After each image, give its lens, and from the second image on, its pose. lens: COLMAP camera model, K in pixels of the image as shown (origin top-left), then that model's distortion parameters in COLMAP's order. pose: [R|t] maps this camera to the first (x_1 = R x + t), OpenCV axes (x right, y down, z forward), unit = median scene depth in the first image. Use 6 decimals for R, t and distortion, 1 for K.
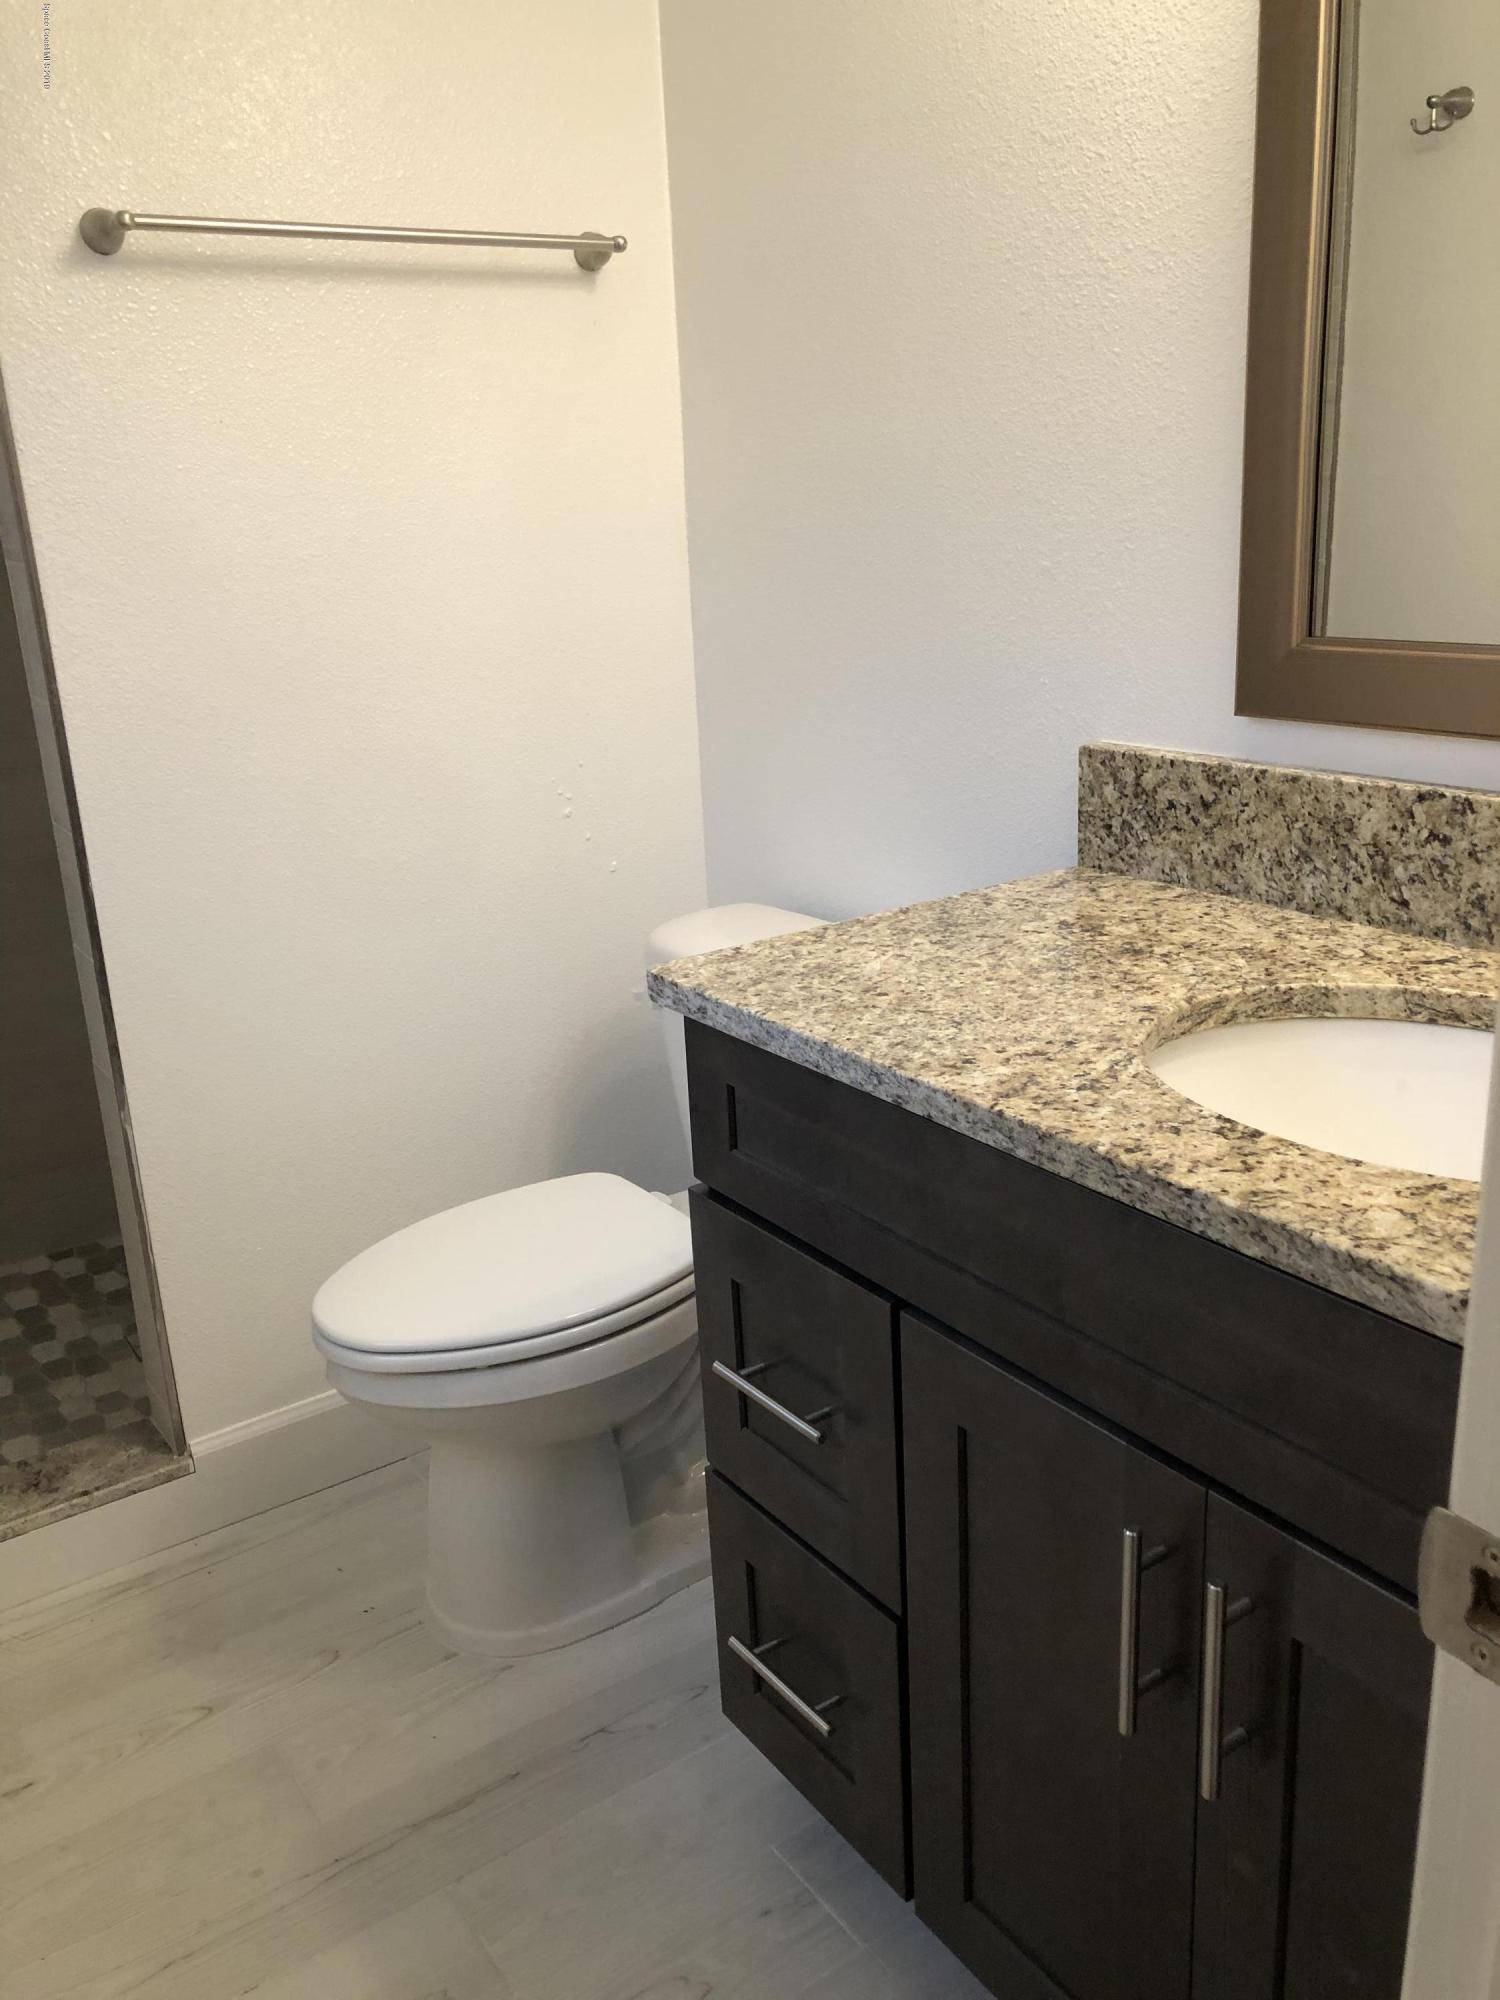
lens RADIAL K [[1634.3, 0, 734.1], [0, 1634.3, 990.1], [0, 0, 1]] dist [0.039181, -0.043163]
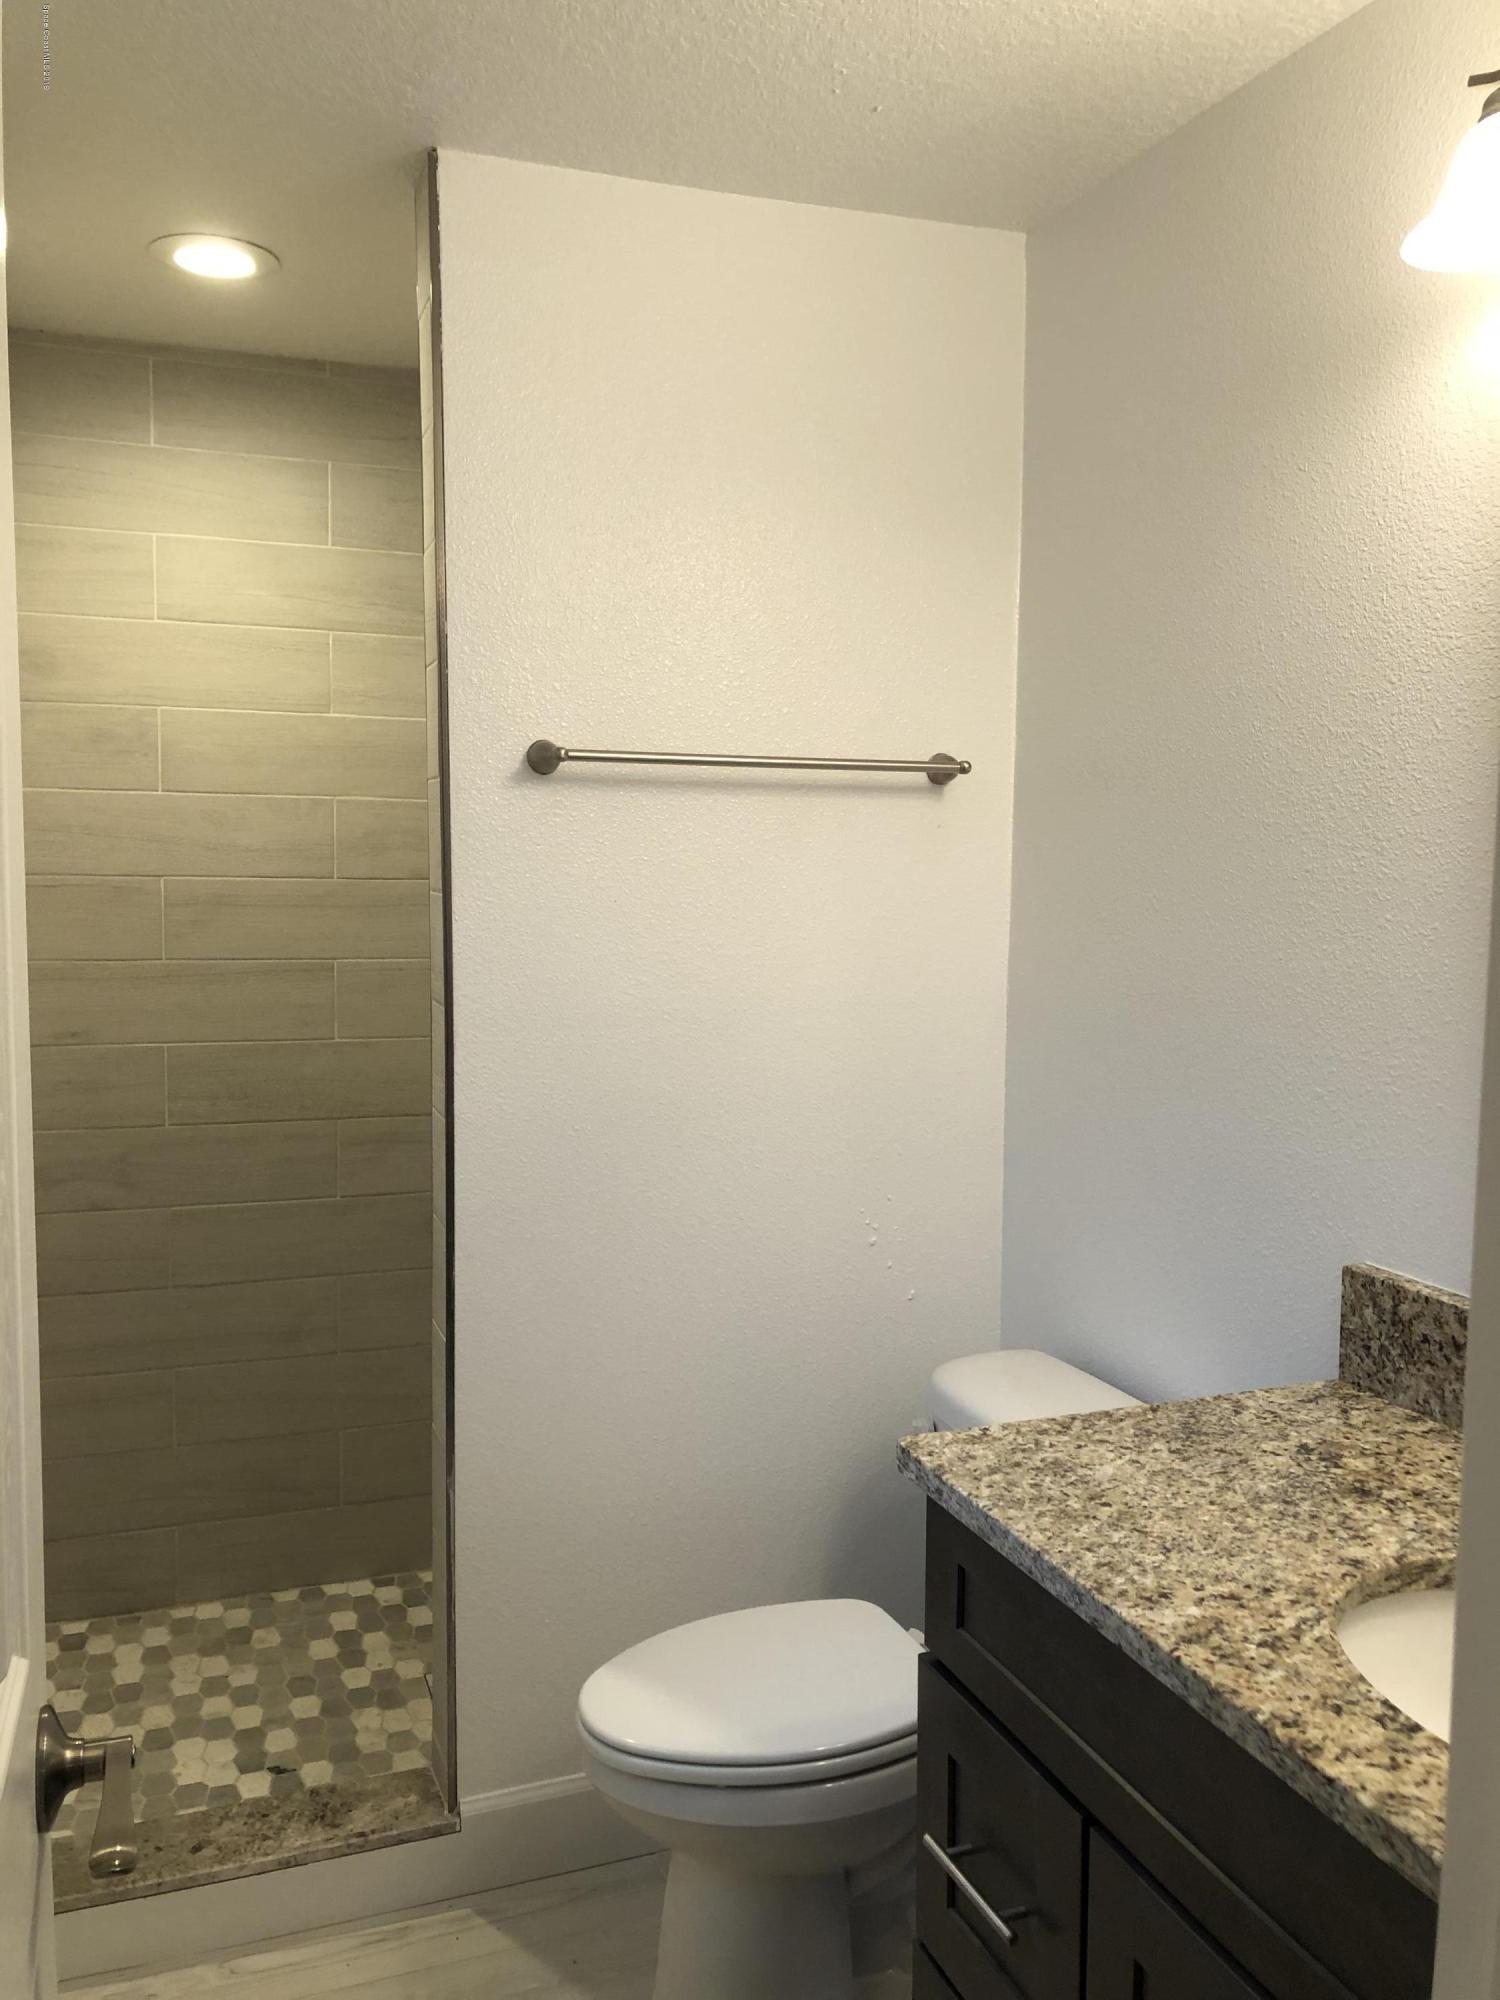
lens RADIAL K [[1634.3, 0, 743.2], [0, 1634.3, 989.6], [0, 0, 1]] dist [0.039181, -0.043163]
pose [[0.971482, 0.078599, -0.223708, 0.066136], [-0.122529, 0.974140, -0.189838, -0.083273], [0.203002, 0.211835, 0.955990, -0.142079]]
